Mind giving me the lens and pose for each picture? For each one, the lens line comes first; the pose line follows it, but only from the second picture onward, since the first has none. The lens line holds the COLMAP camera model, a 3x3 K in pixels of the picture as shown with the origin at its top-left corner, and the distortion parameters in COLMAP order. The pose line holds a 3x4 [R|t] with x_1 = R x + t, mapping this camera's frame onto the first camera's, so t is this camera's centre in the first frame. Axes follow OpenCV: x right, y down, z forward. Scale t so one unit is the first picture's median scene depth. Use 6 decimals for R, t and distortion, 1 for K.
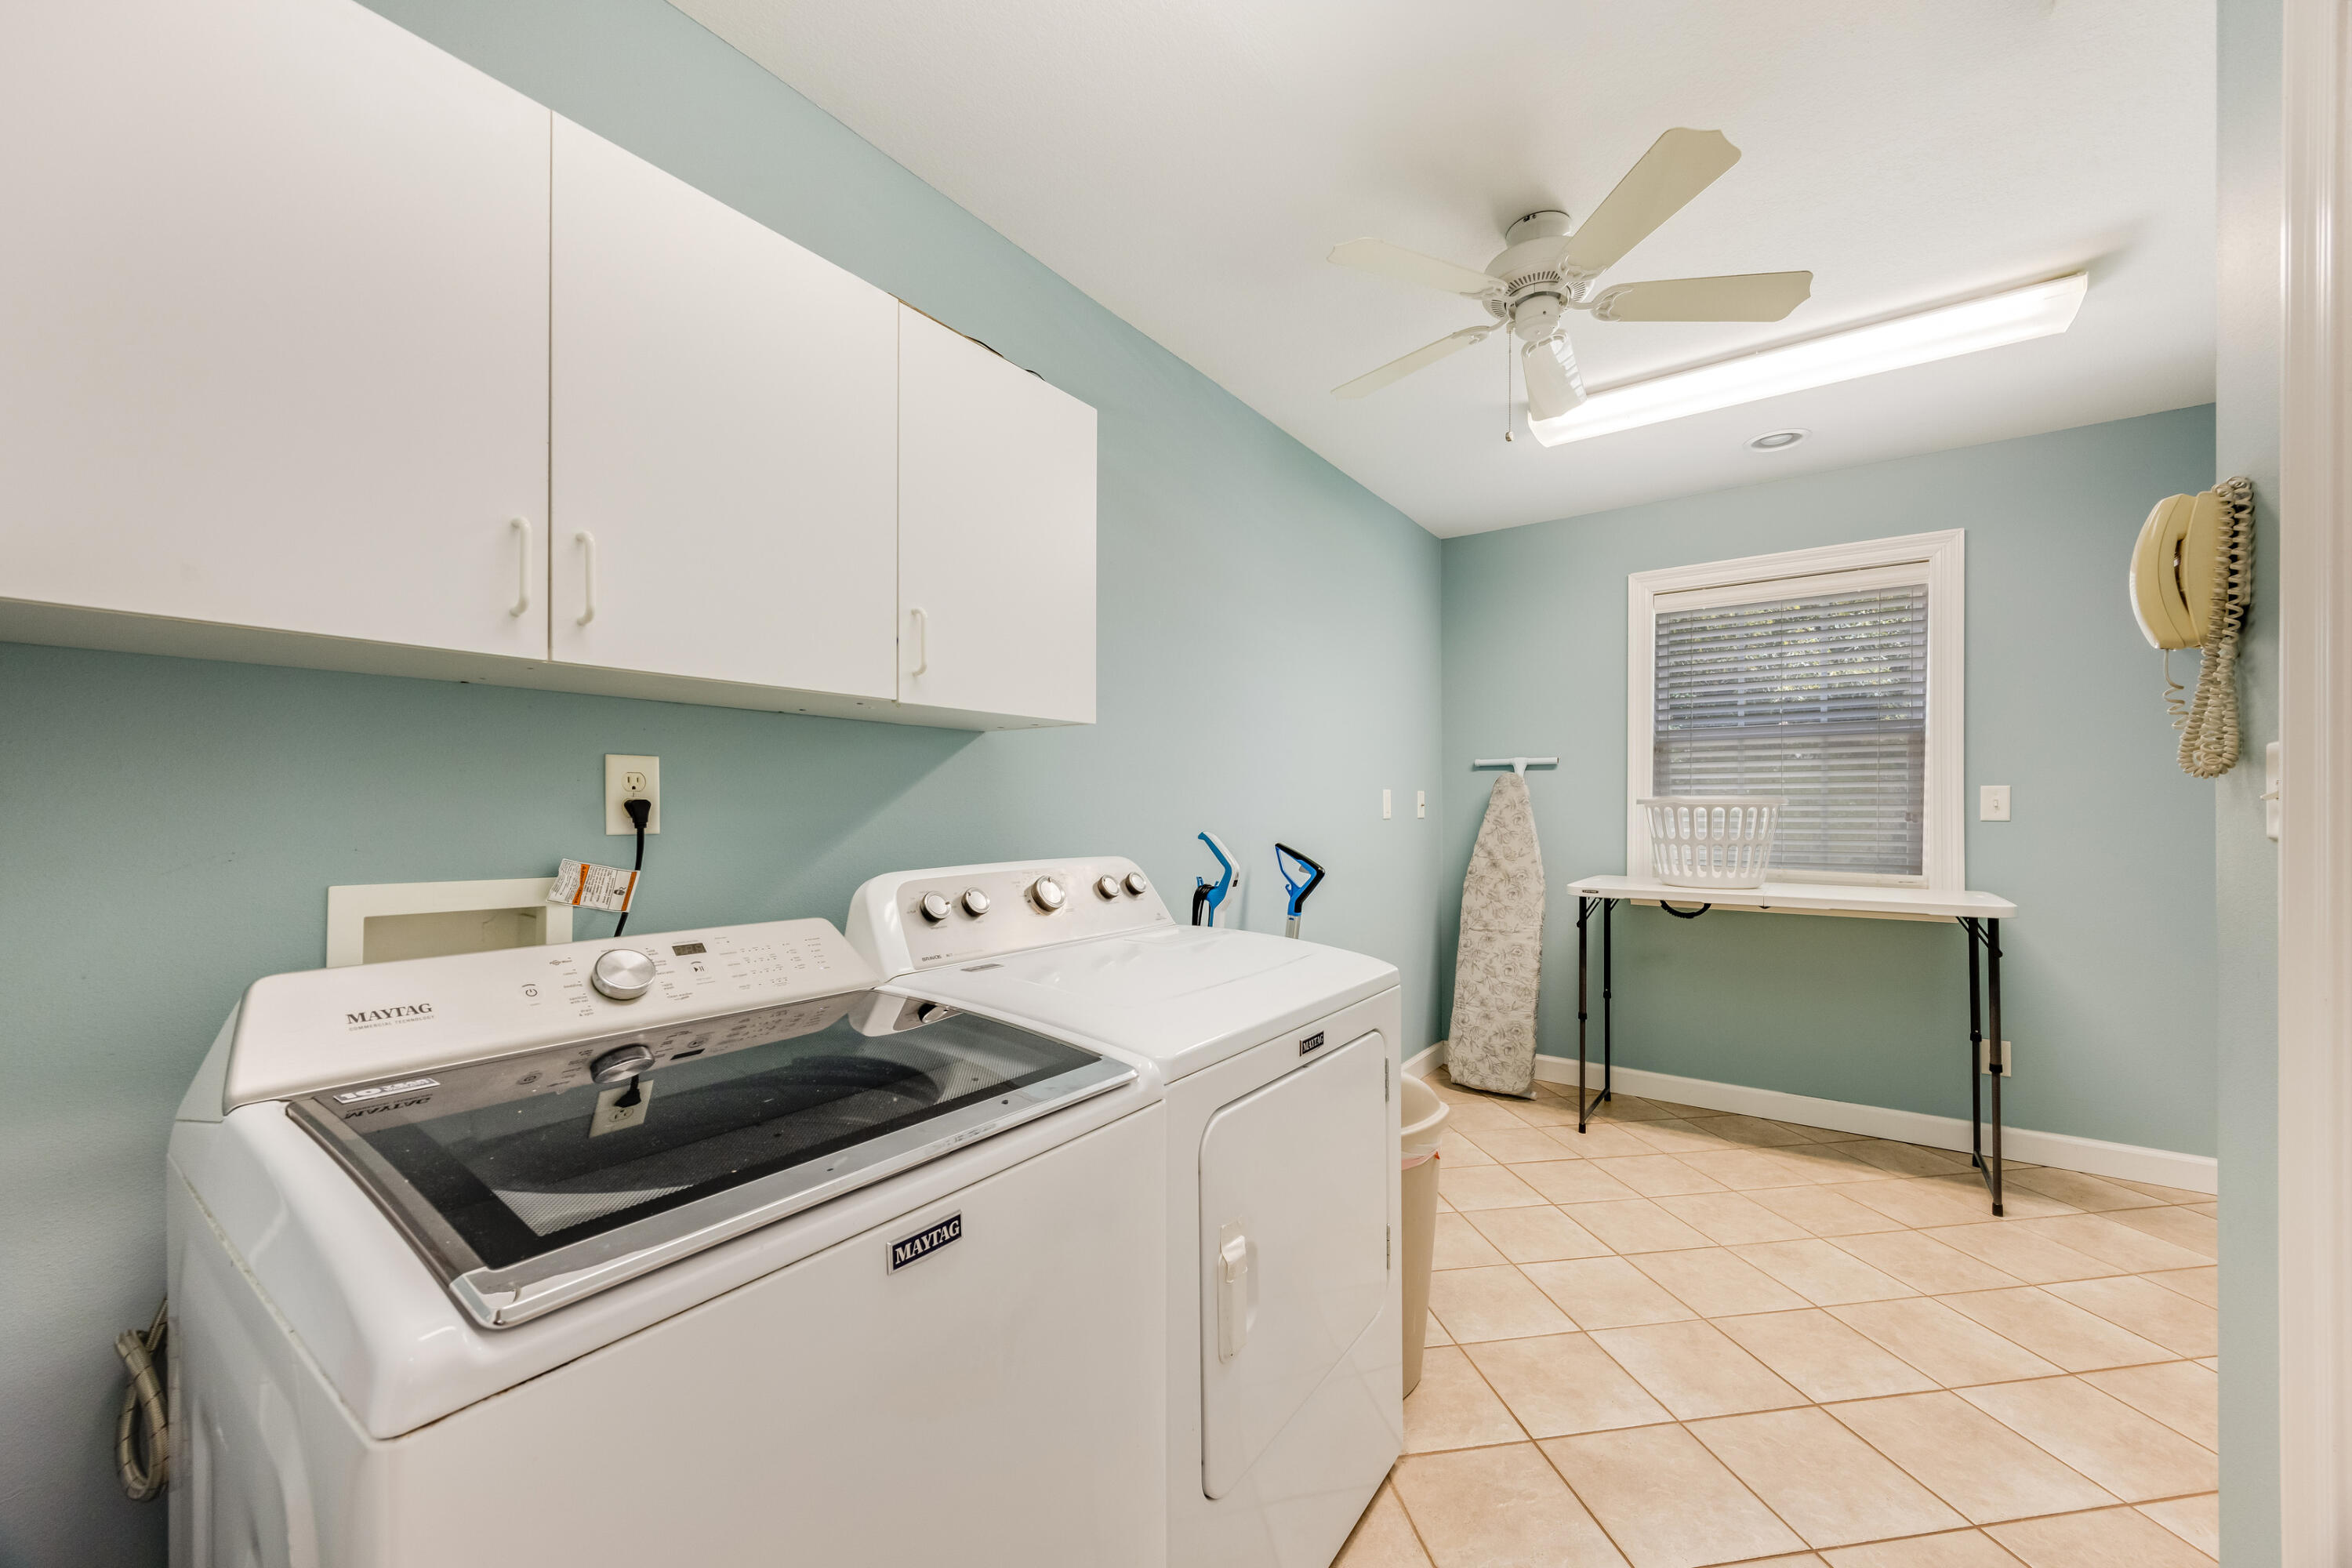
lens RADIAL K [[895.7, 0, 1172.5], [0, 895.7, 805.4], [0, 0, 1]] dist [-0.001573, -0.000256]
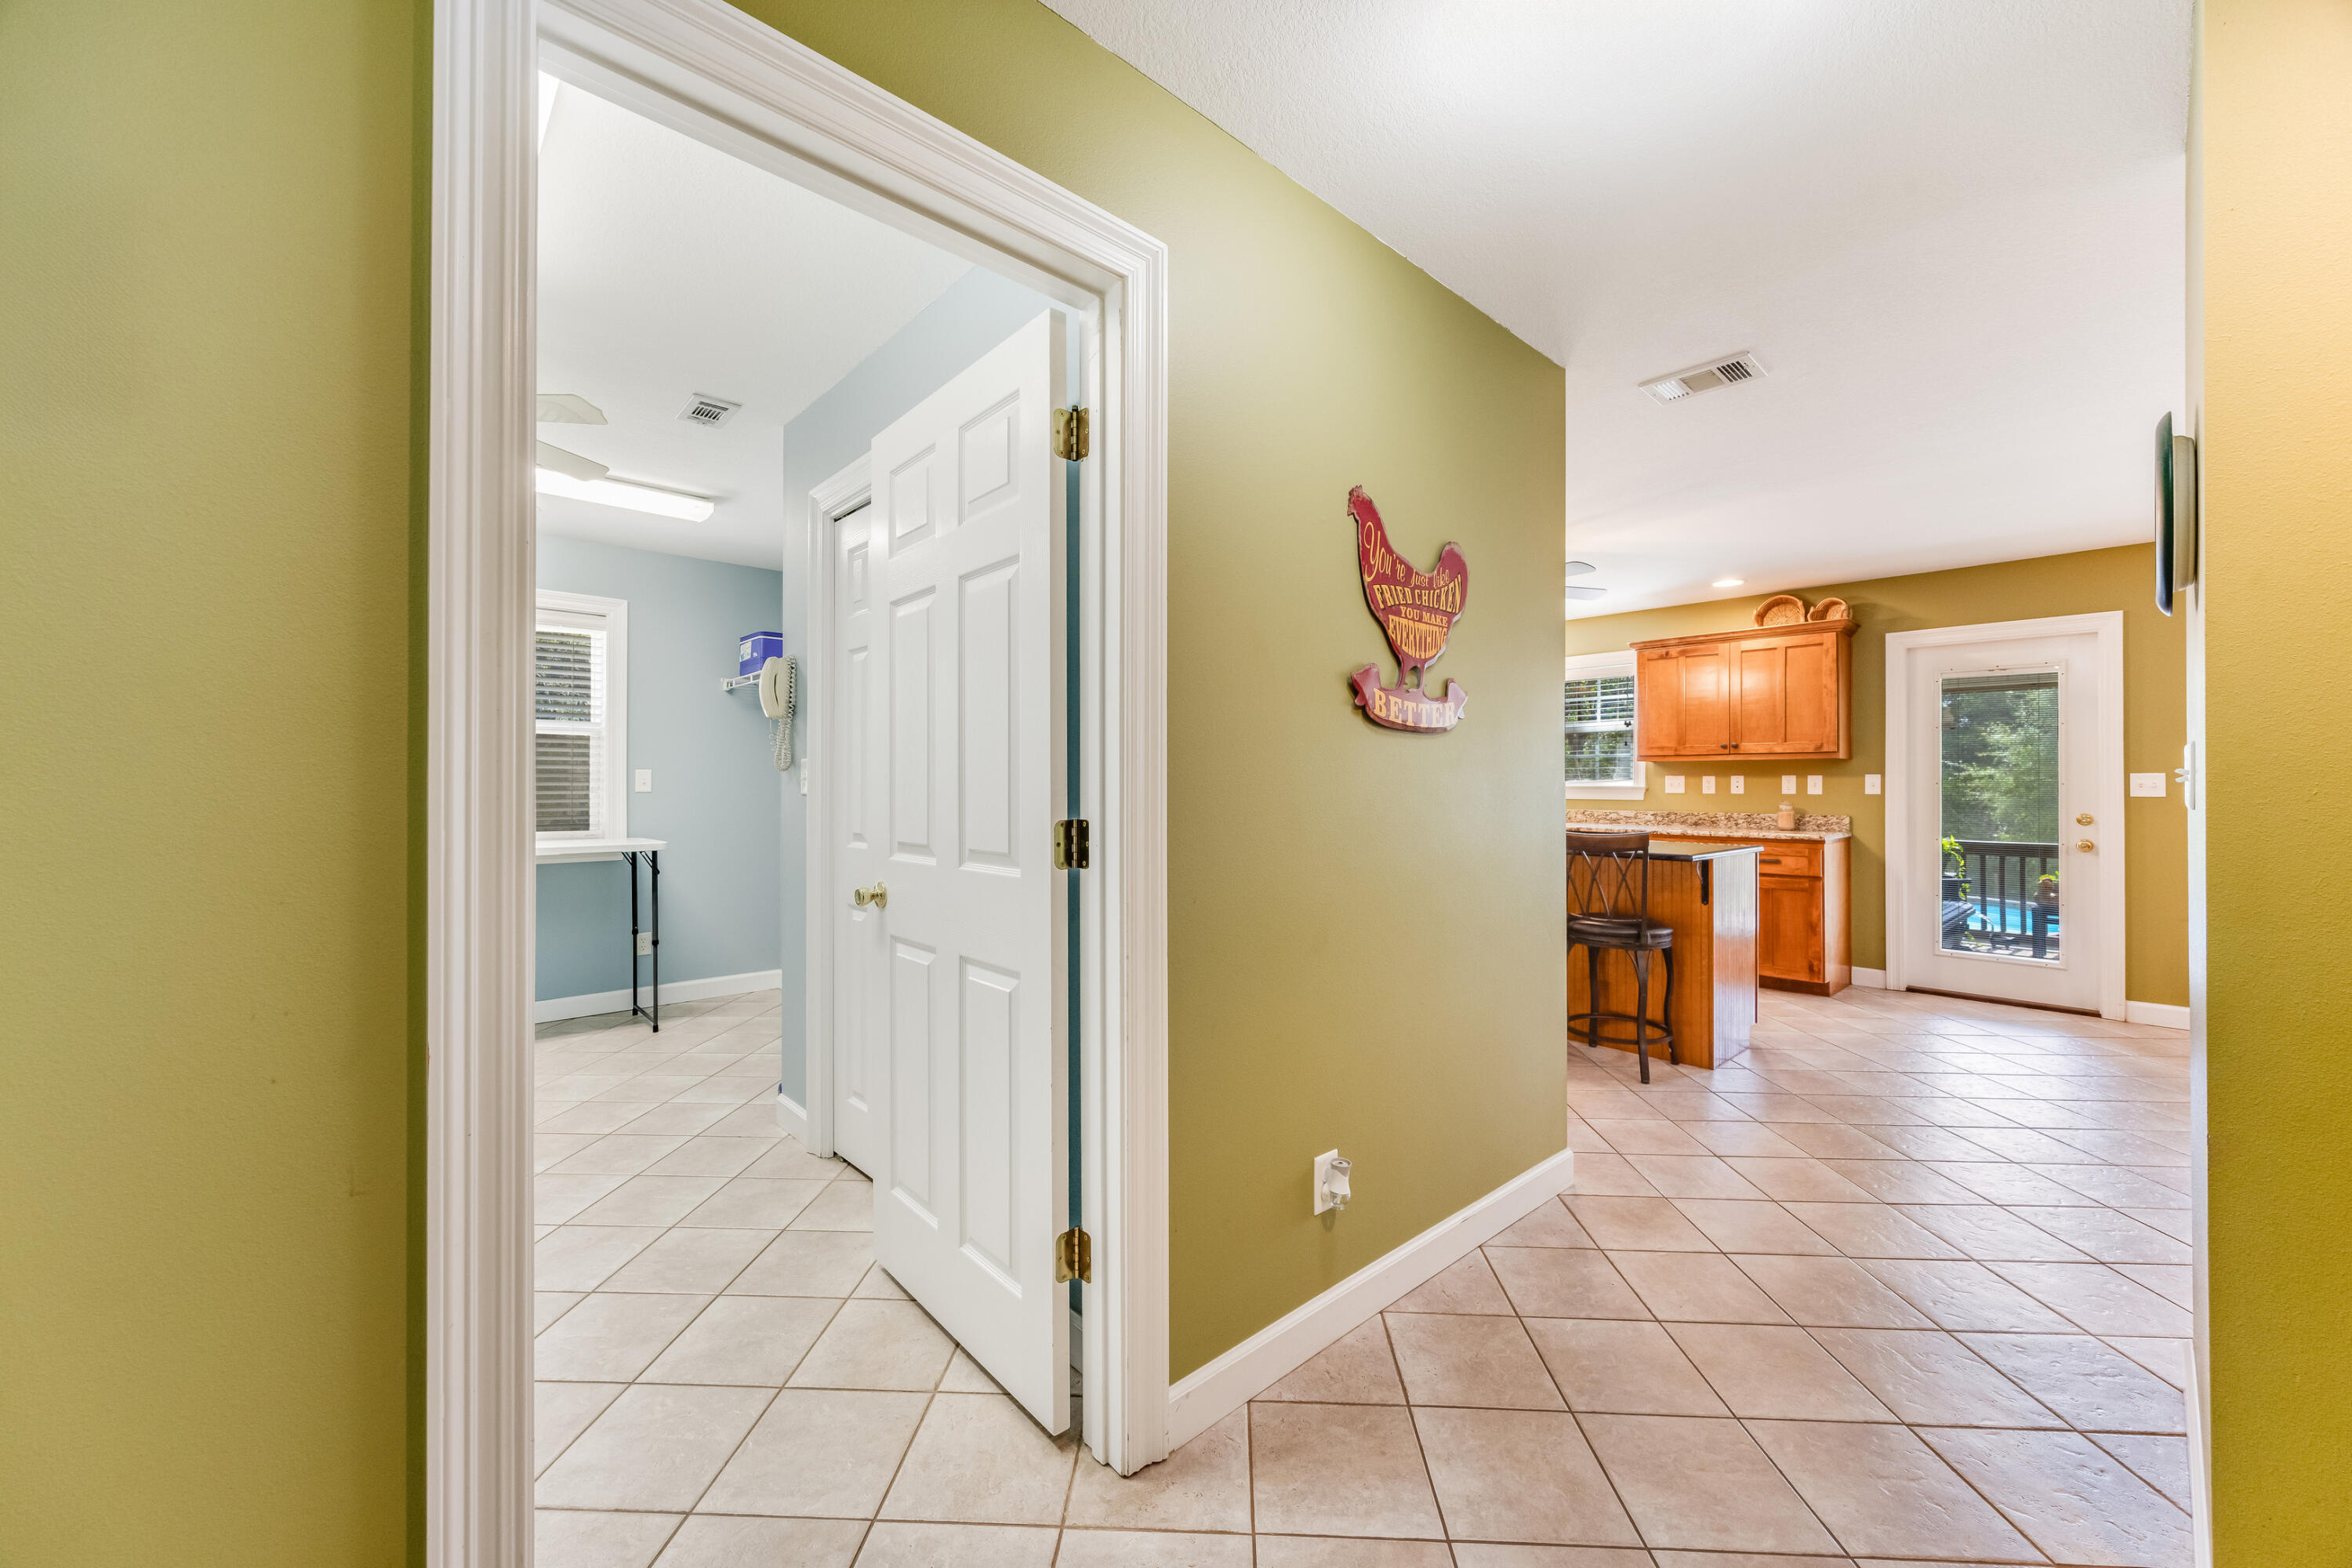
lens RADIAL K [[891.1, 0, 1180.5], [0, 891.1, 780.1], [0, 0, 1]] dist [-0.000216, -0.000051]
pose [[0.202959, 0.004959, 0.979175, -0.483550], [-0.001741, 0.999987, -0.004703, 0.001930], [-0.979186, -0.000750, 0.202965, -0.273812]]
